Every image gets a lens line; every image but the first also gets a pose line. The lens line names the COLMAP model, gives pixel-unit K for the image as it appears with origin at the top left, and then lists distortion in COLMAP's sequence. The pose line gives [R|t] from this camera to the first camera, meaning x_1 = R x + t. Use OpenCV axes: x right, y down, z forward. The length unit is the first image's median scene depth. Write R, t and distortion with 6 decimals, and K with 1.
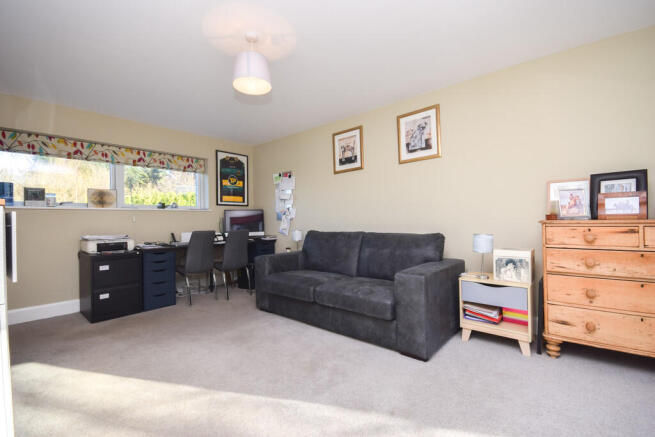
lens RADIAL K [[289.2, 0, 327.5], [0, 289.2, 218.5], [0, 0, 1]] dist [-0.014607, 0.000051]
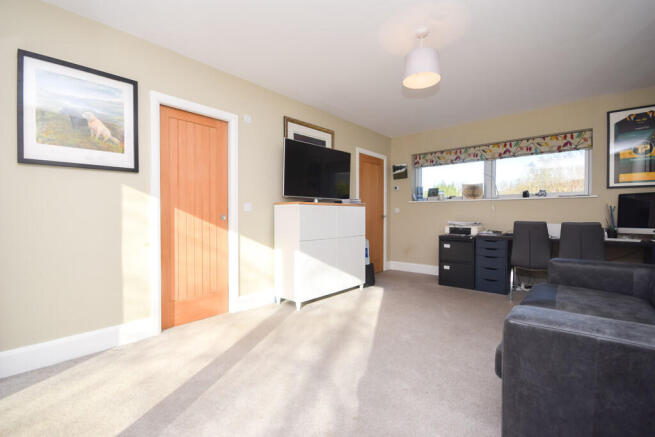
lens RADIAL K [[289.2, 0, 327.5], [0, 289.2, 218.5], [0, 0, 1]] dist [-0.014607, 0.000051]
pose [[-0.033745, 0.026311, -0.999084, 0.439153], [0.005291, 0.999644, 0.026147, 0.008148], [0.999416, -0.004404, -0.033872, 0.403748]]
